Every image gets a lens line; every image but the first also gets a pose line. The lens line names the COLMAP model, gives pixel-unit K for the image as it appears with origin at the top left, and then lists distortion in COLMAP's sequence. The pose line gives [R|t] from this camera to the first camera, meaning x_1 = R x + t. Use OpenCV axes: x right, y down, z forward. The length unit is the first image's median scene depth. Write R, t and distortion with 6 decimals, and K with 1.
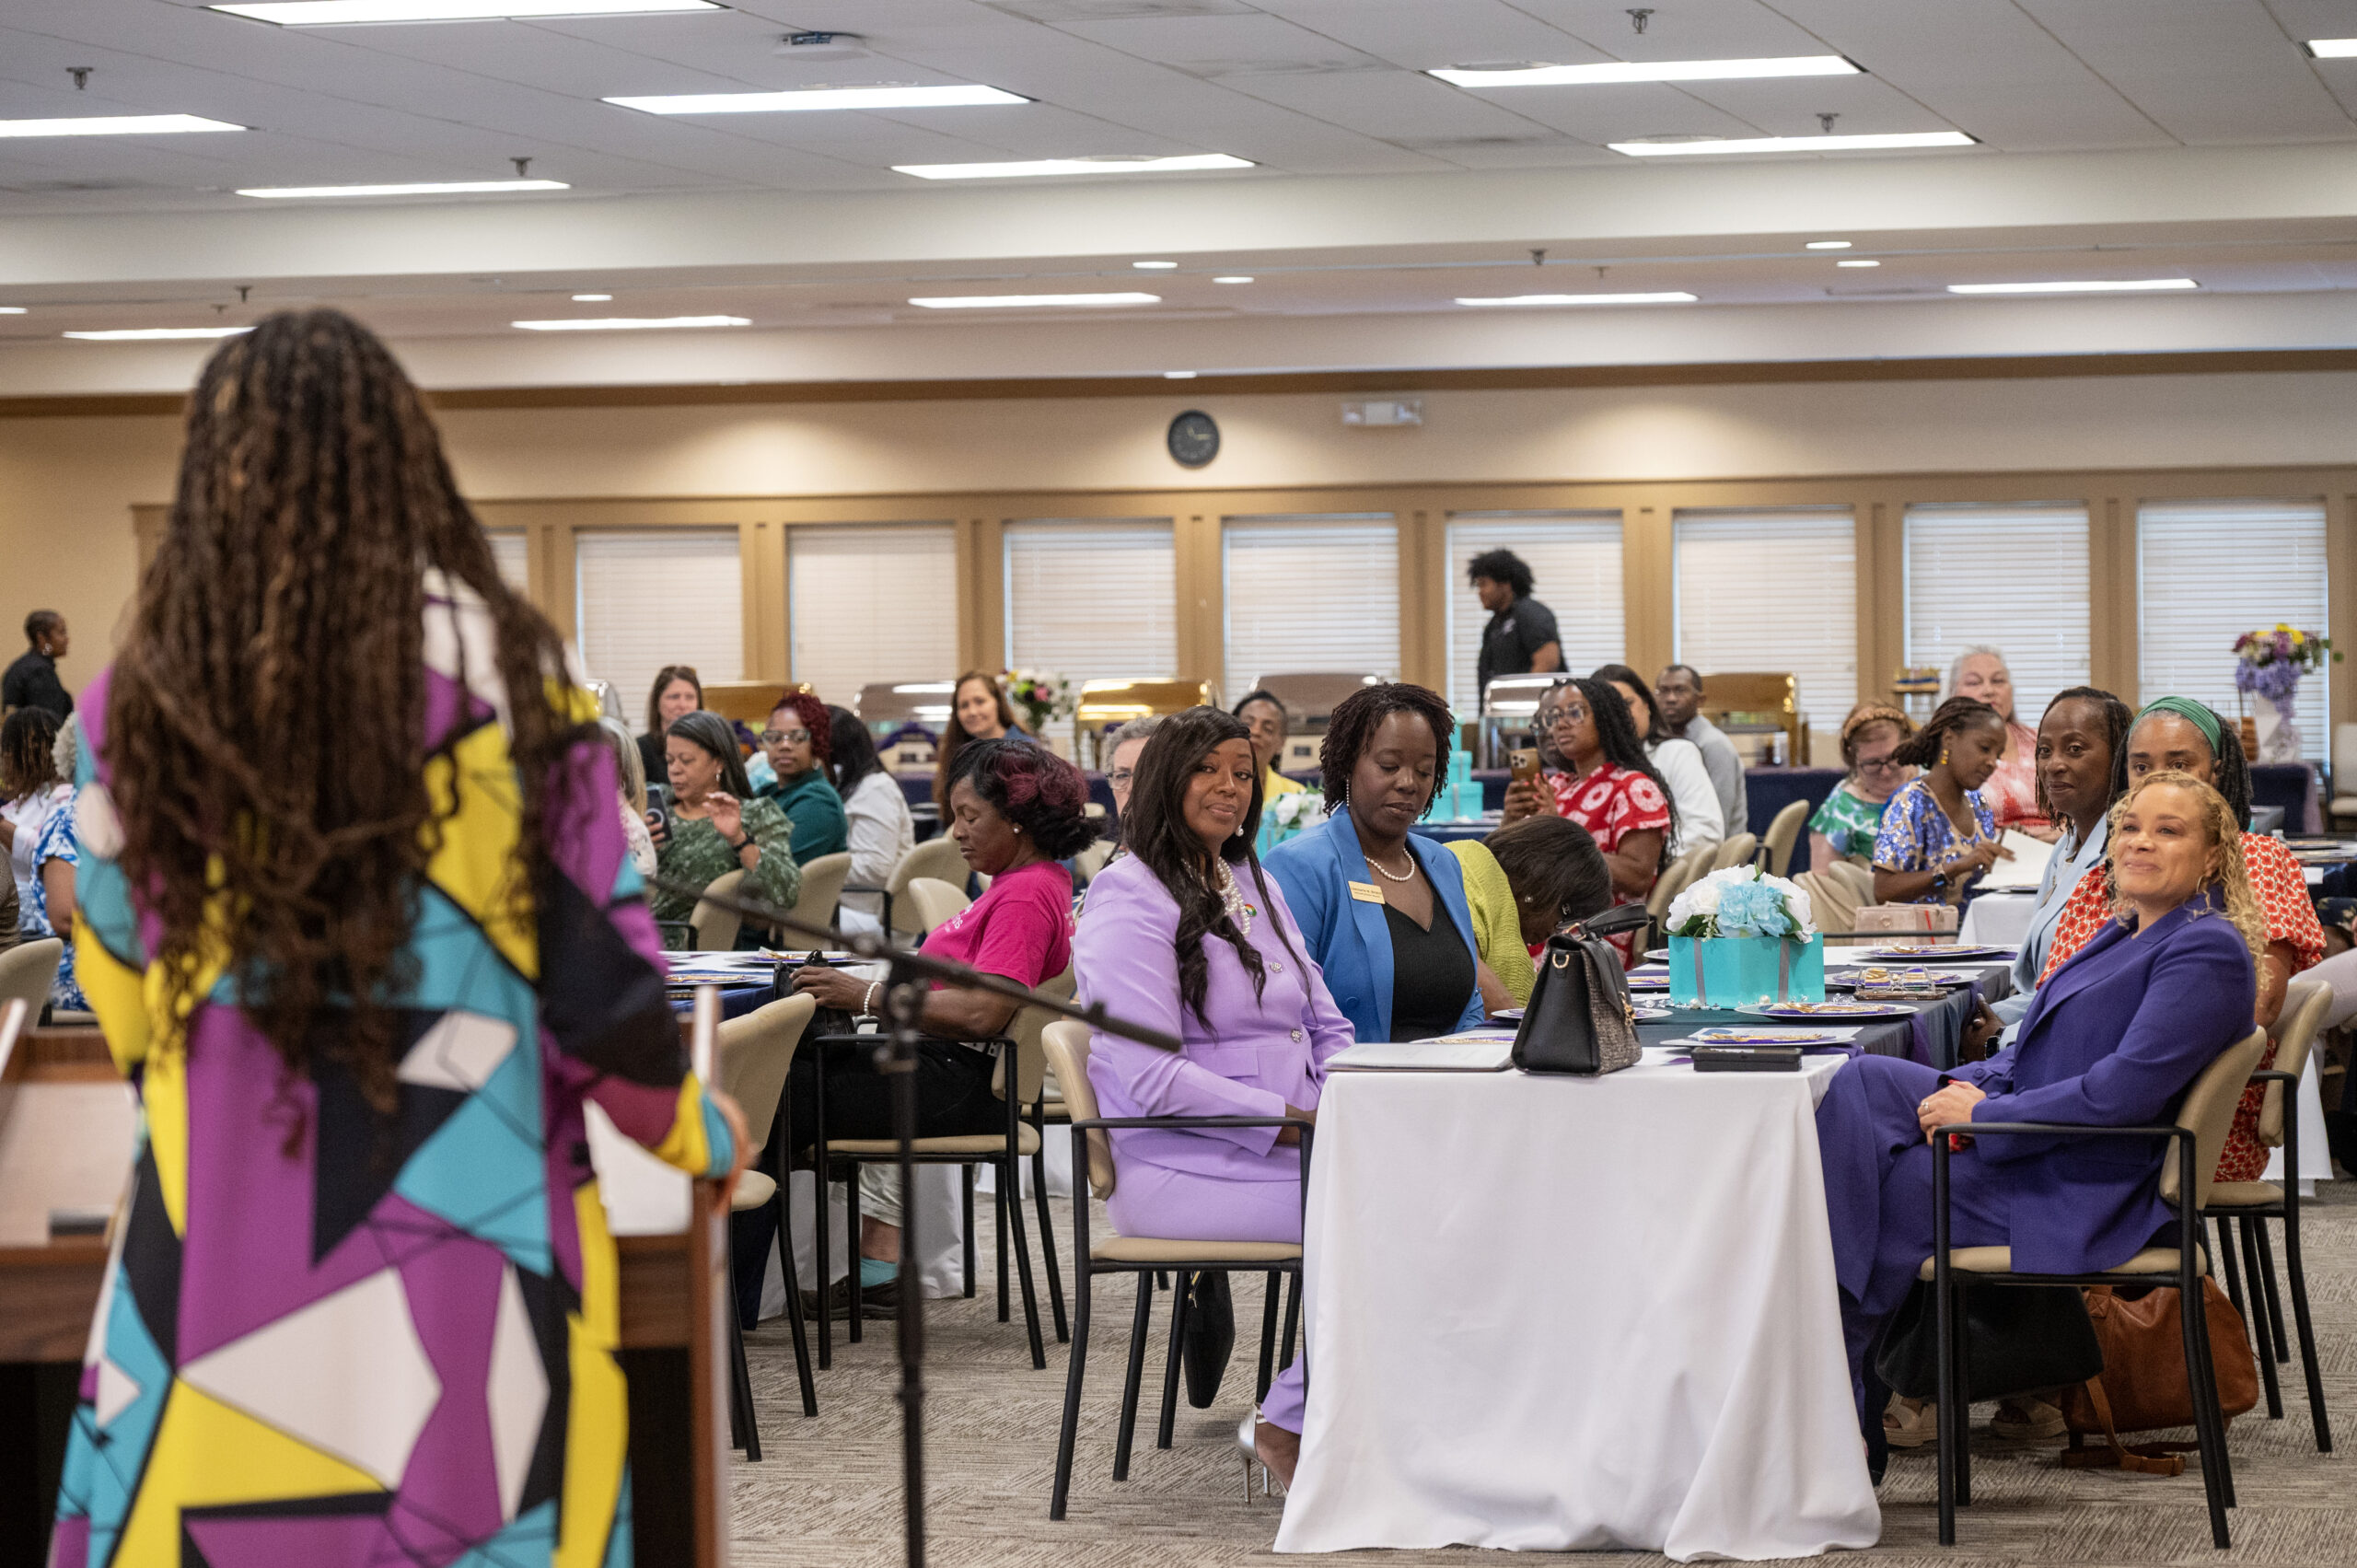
lens RADIAL K [[5985.2, 0, 1178.5], [0, 5985.2, 784.0], [0, 0, 1]] dist [0.038322, -0.711627]
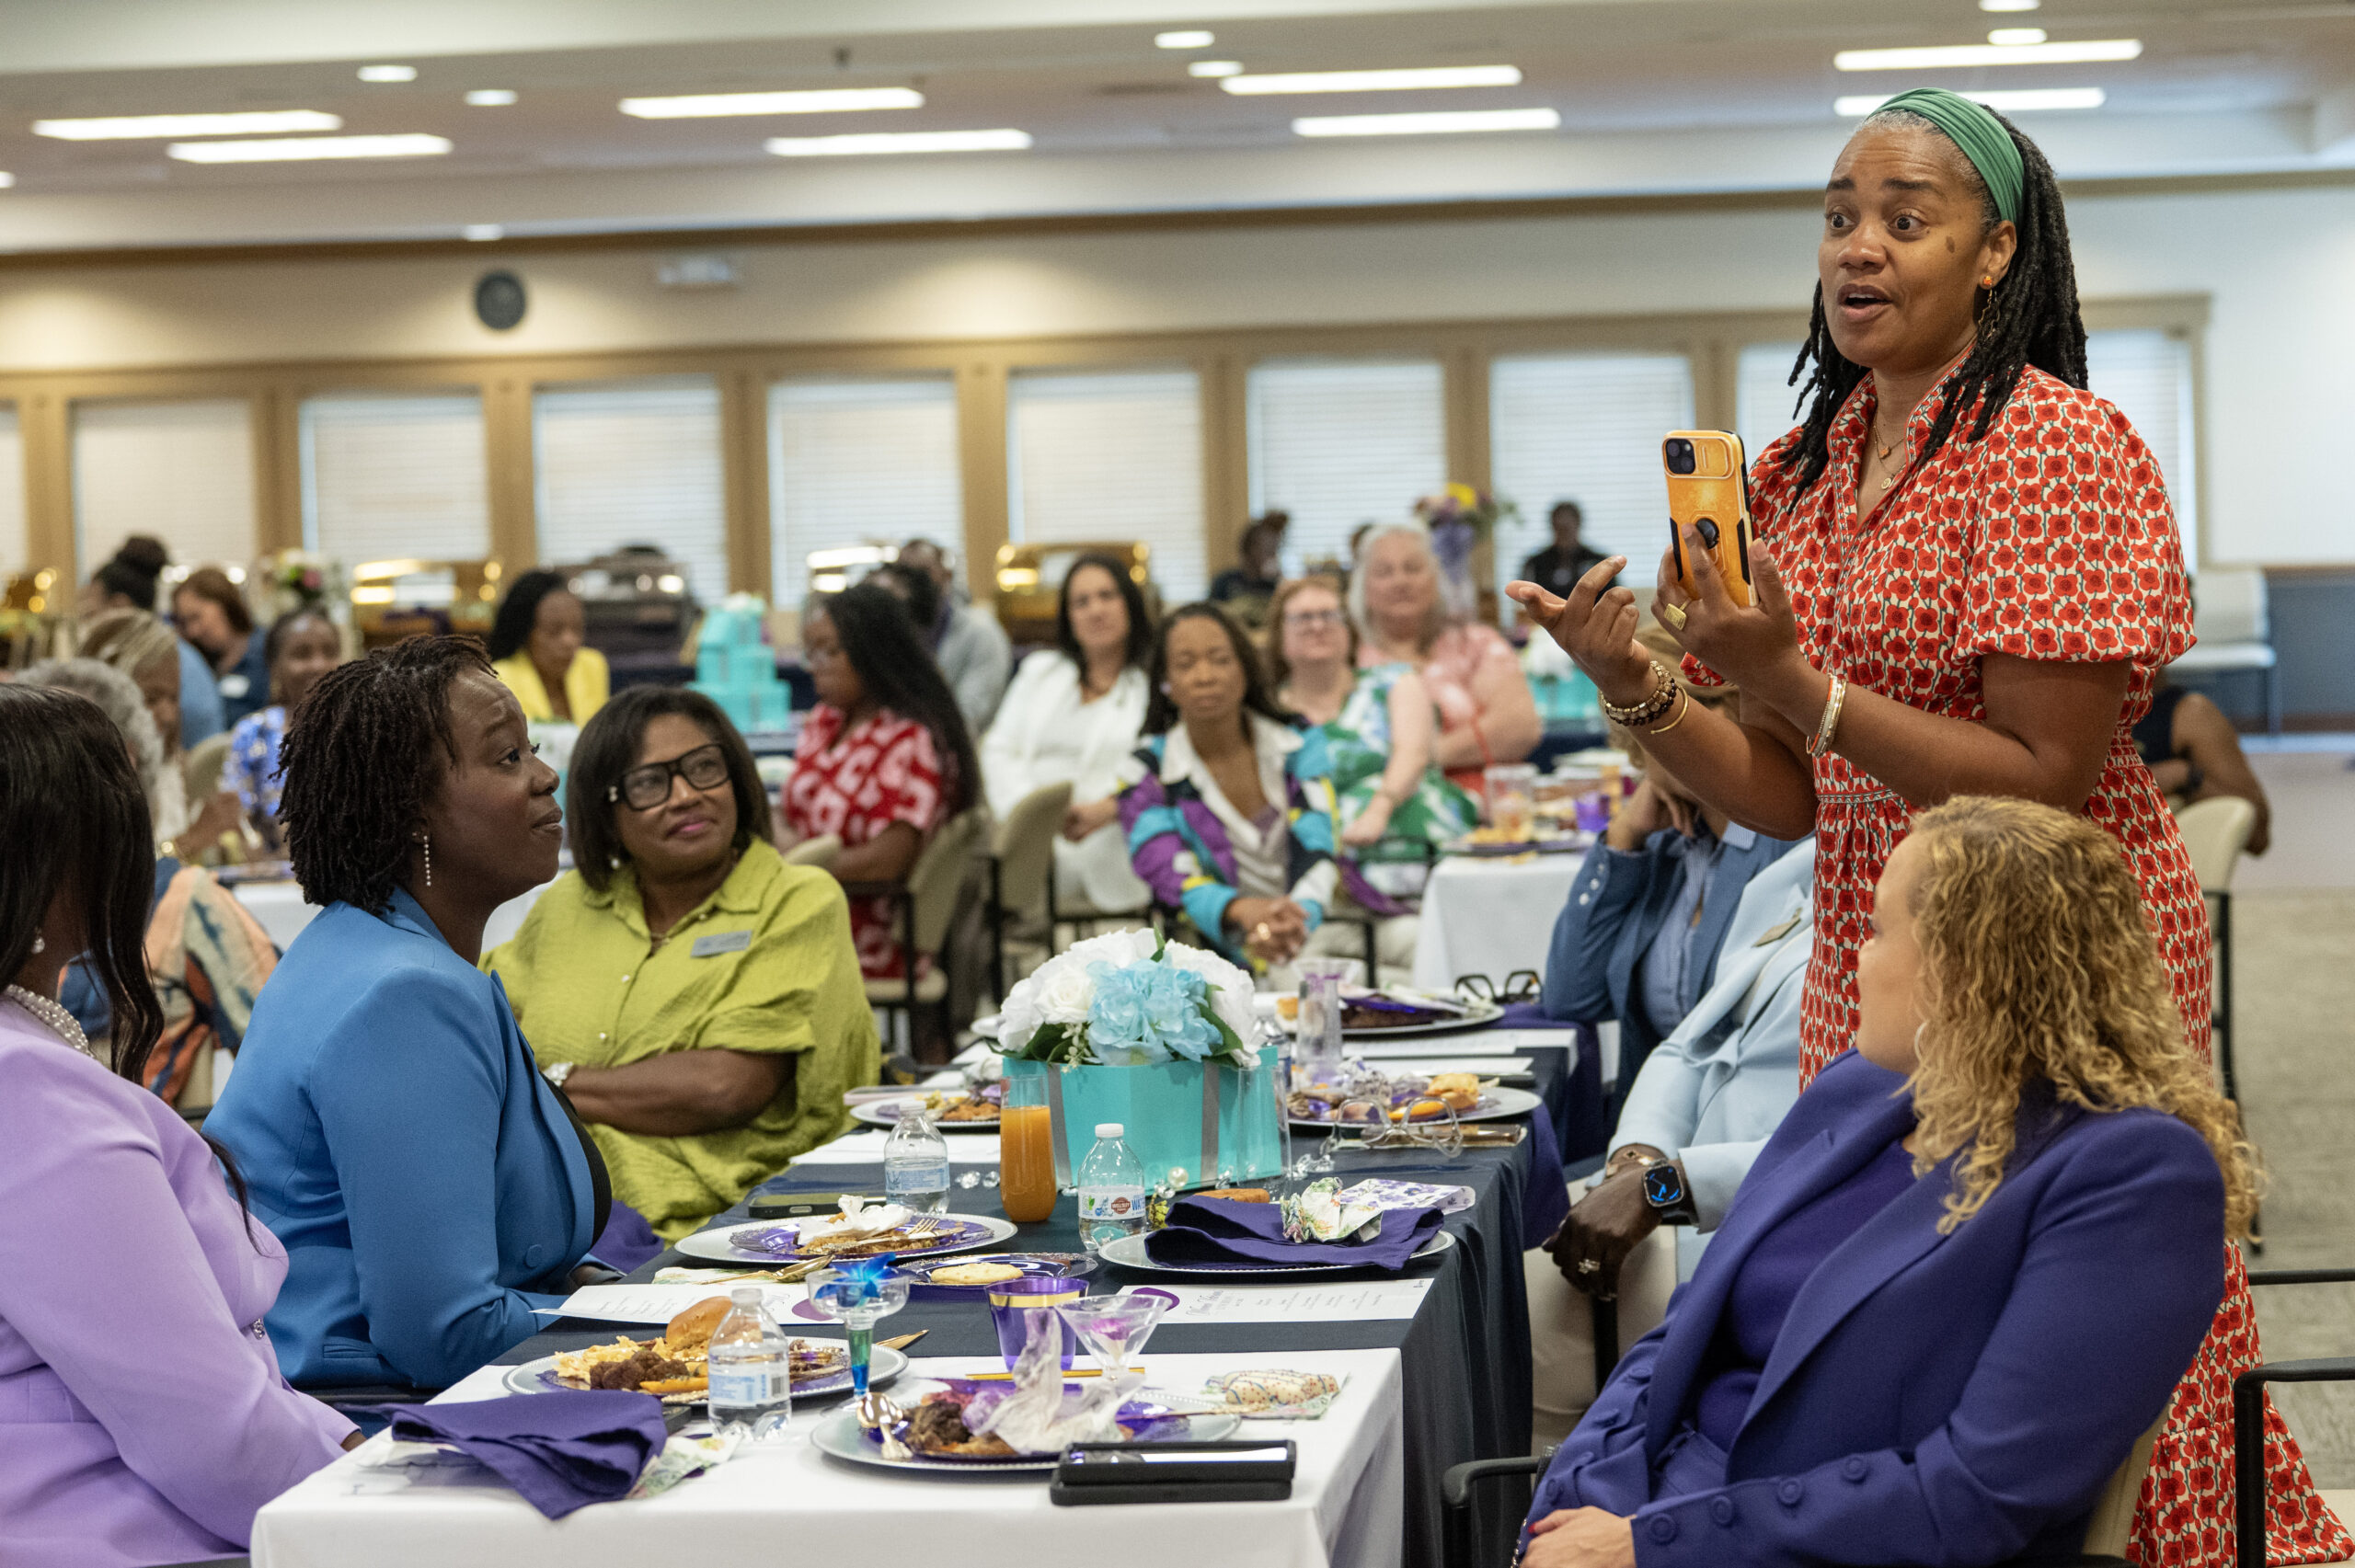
lens RADIAL K [[5393.7, 0, 1177.5], [0, 5393.7, 784.0], [0, 0, 1]] dist [-0.018928, 0.398889]
pose [[0.993499, -0.023919, 0.111297, 0.012494], [0.020815, 0.999364, 0.028971, -0.004184], [-0.111919, -0.026466, 0.993365, 0.145914]]
